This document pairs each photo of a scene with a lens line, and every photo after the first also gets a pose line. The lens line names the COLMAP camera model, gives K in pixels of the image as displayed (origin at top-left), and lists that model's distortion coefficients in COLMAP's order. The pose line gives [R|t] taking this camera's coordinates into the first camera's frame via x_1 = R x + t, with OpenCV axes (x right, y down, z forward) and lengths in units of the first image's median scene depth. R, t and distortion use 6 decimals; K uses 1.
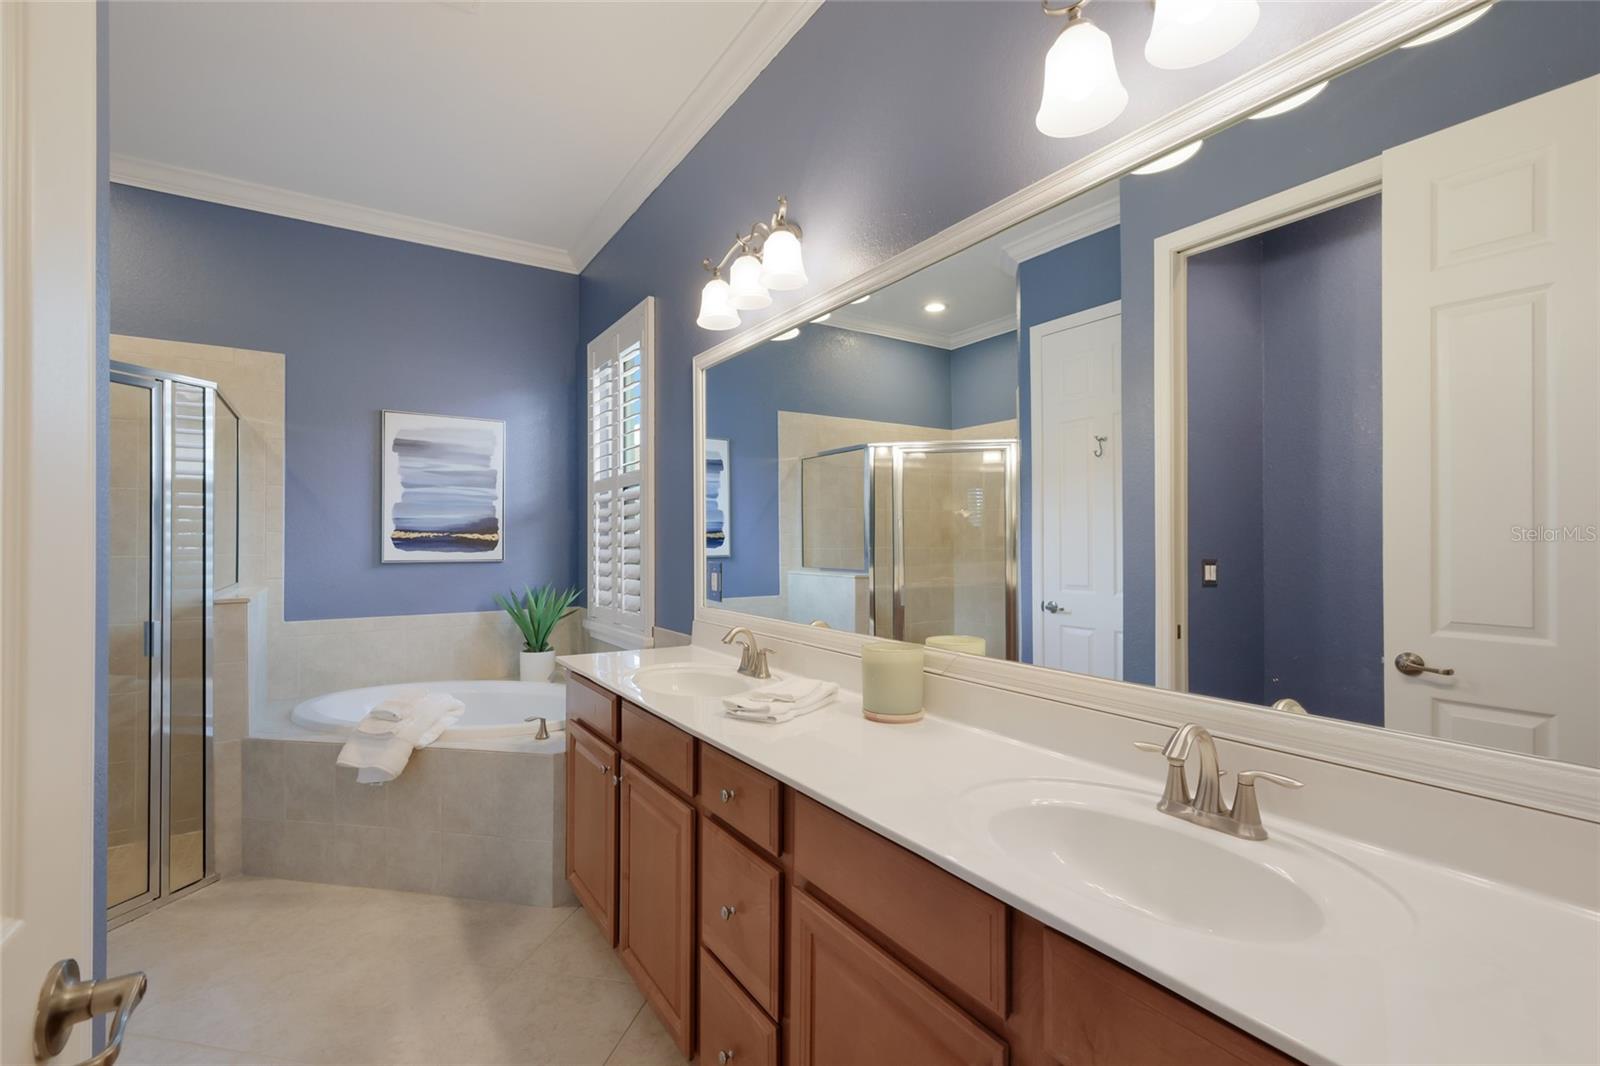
lens RADIAL K [[695.0, 0, 796.3], [0, 695.0, 536.2], [0, 0, 1]] dist [0.004161, 0.002273]
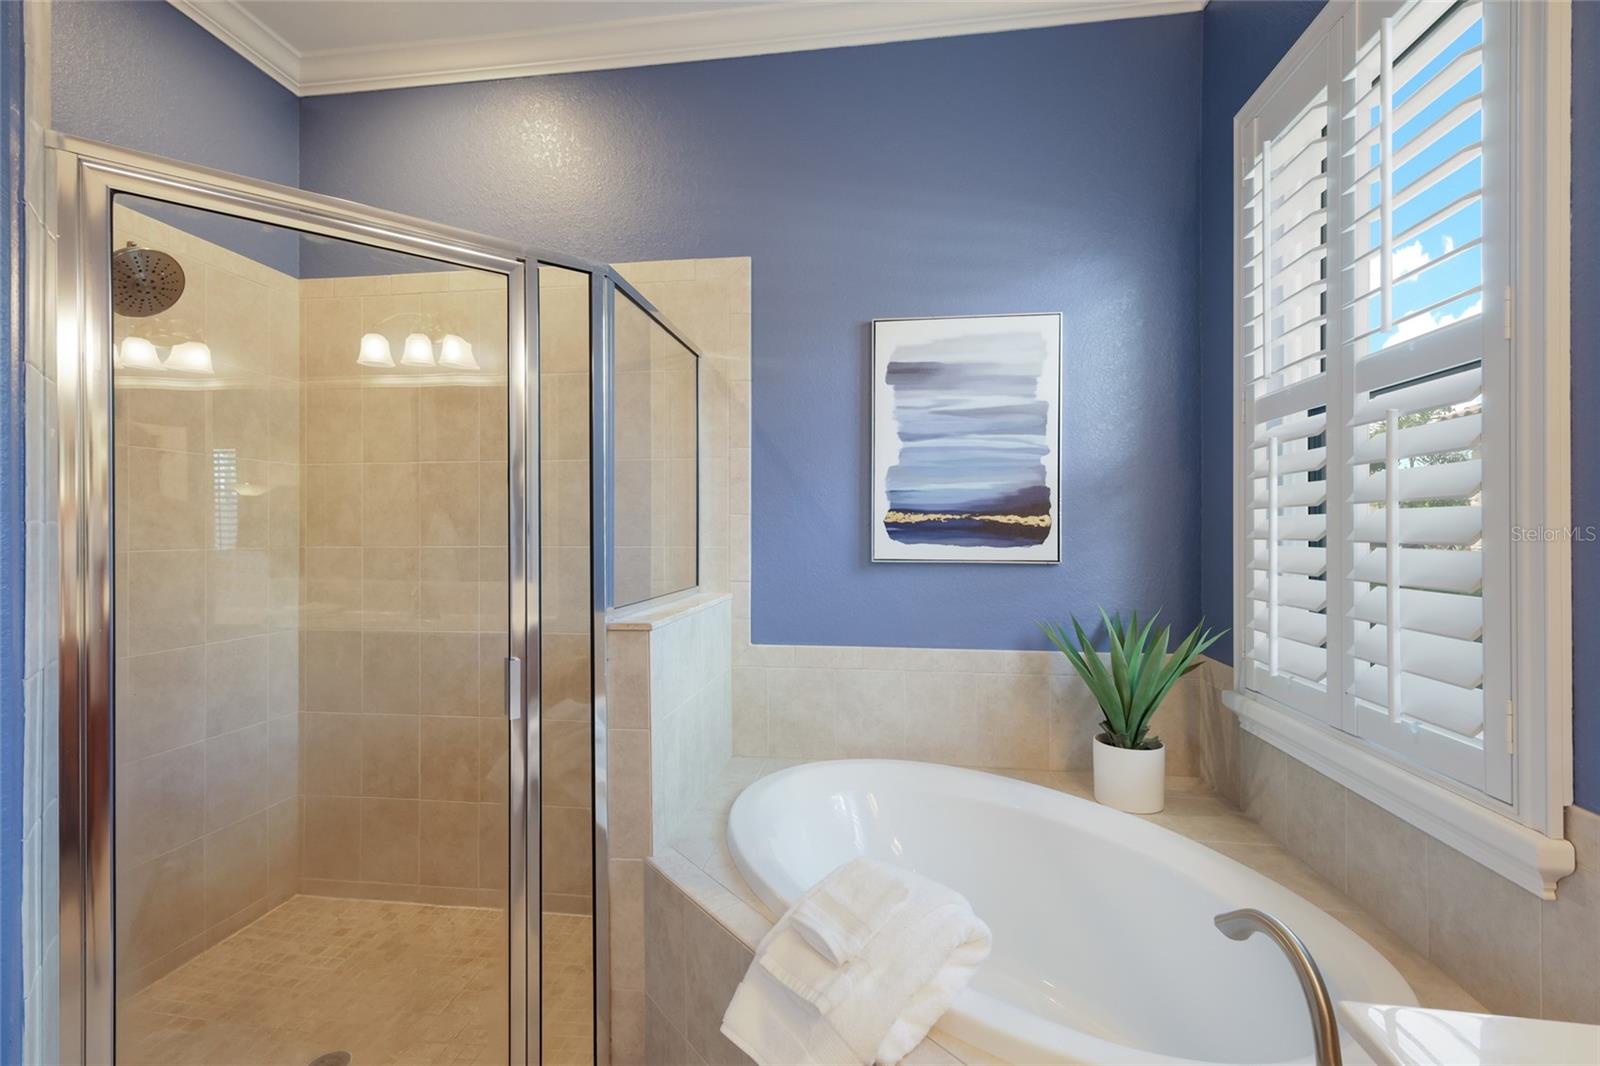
lens RADIAL K [[695.0, 0, 808.7], [0, 695.0, 527.8], [0, 0, 1]] dist [0.004161, 0.002273]
pose [[0.755974, -0.000125, -0.654601, -0.215758], [0.004130, 0.999981, 0.004579, 0.003885], [0.654588, -0.006165, 0.755960, 0.463561]]
